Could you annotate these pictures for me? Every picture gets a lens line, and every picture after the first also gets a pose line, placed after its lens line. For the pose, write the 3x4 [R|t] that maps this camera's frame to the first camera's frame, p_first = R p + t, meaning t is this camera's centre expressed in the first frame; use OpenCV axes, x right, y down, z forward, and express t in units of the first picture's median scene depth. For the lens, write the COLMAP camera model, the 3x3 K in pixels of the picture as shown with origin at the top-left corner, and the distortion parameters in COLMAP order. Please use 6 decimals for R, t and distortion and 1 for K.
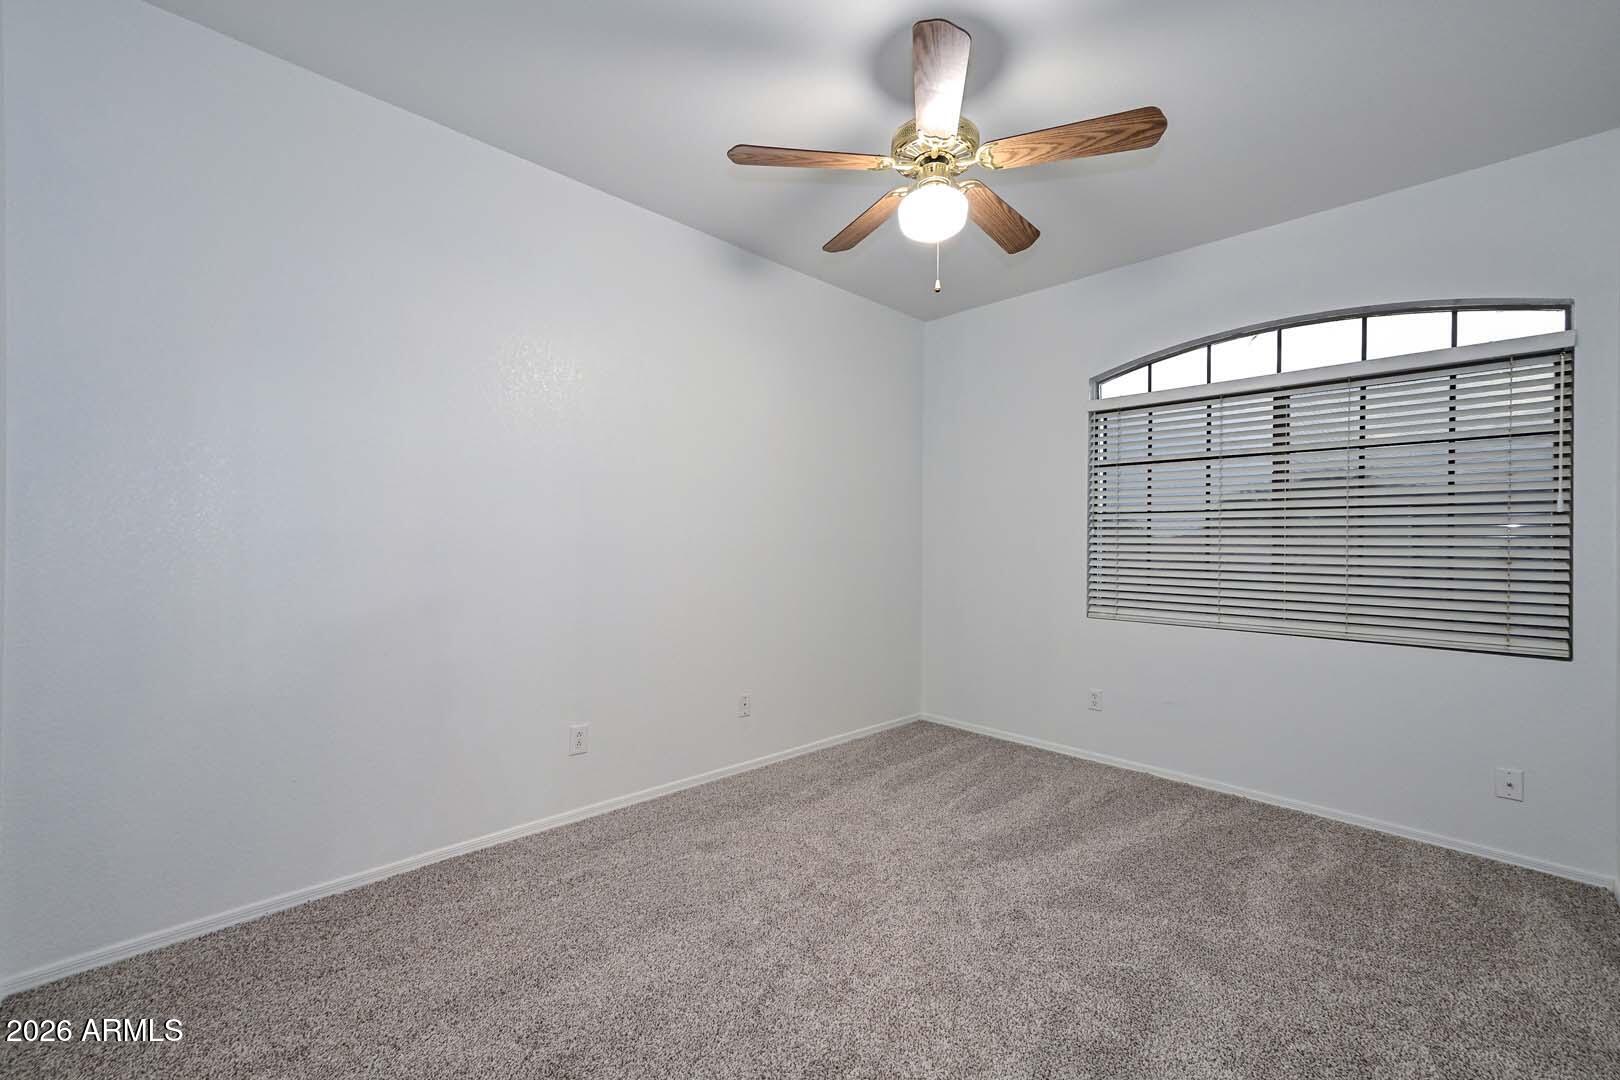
lens RADIAL K [[676.4, 0, 824.0], [0, 676.4, 547.0], [0, 0, 1]] dist [0.003242, 0.000261]
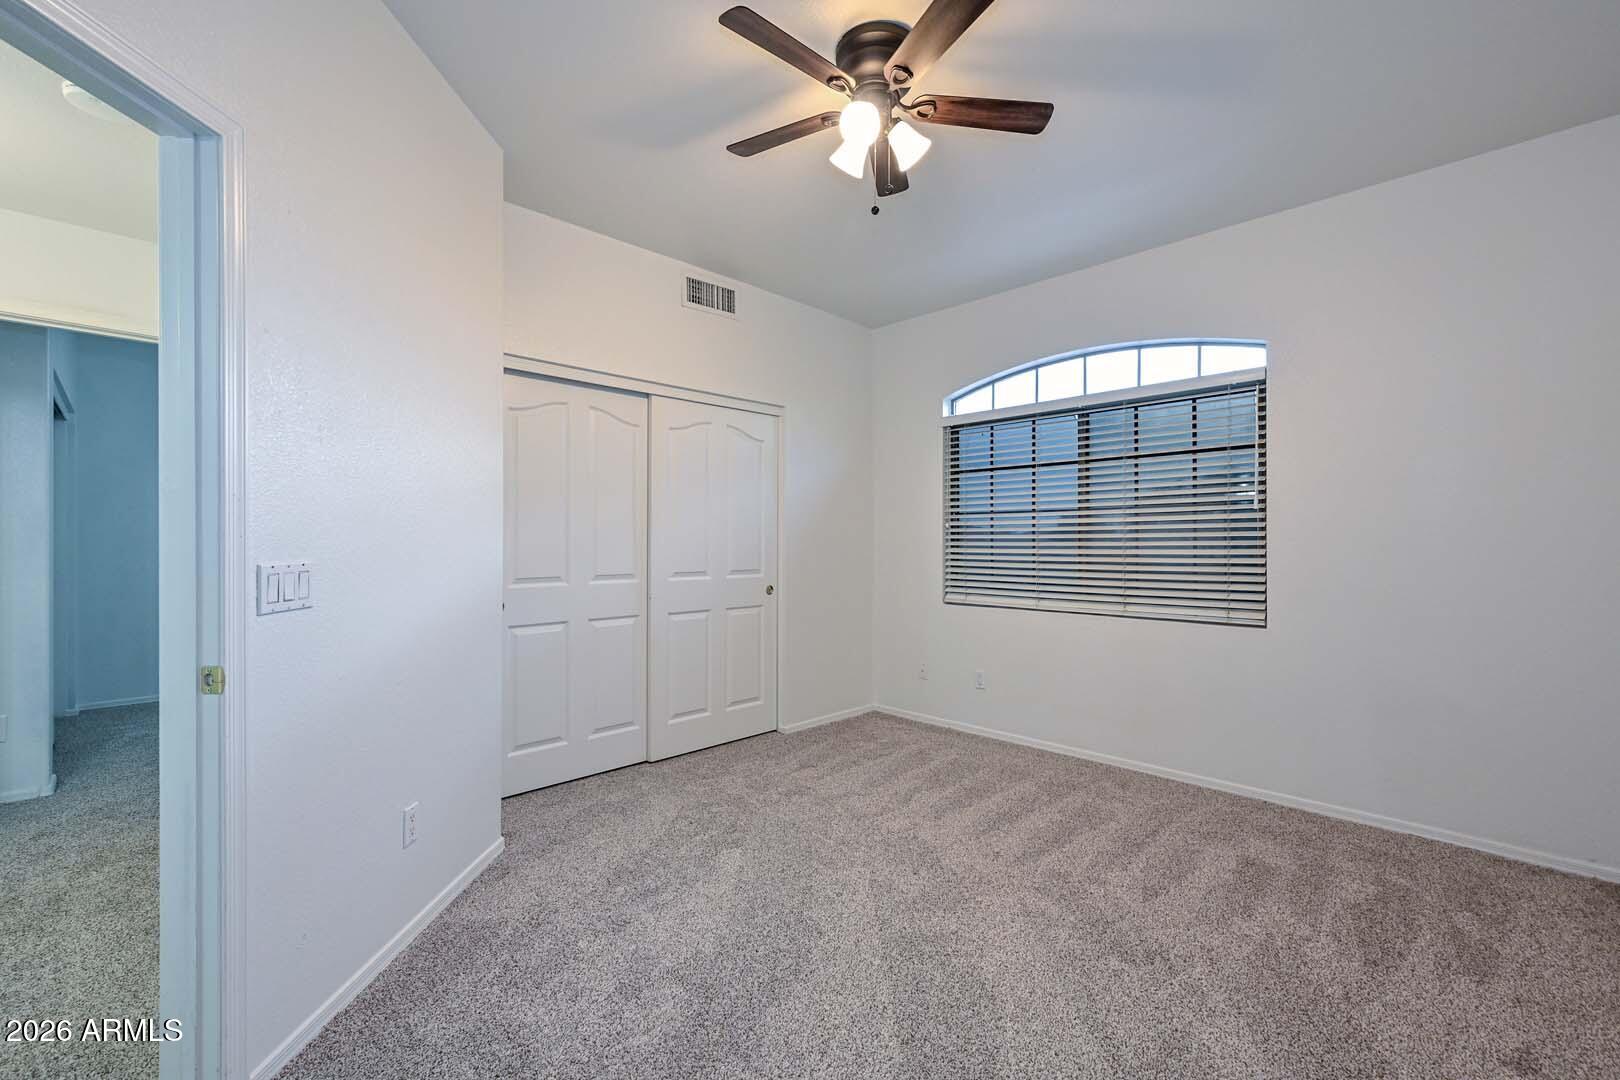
lens RADIAL K [[676.4, 0, 806.4], [0, 676.4, 530.4], [0, 0, 1]] dist [0.003242, 0.000261]
pose [[0.999775, -0.015930, -0.014026, 0.196813], [0.015582, 0.999577, -0.024560, 0.003926], [0.014411, 0.024336, 0.999600, -0.194278]]
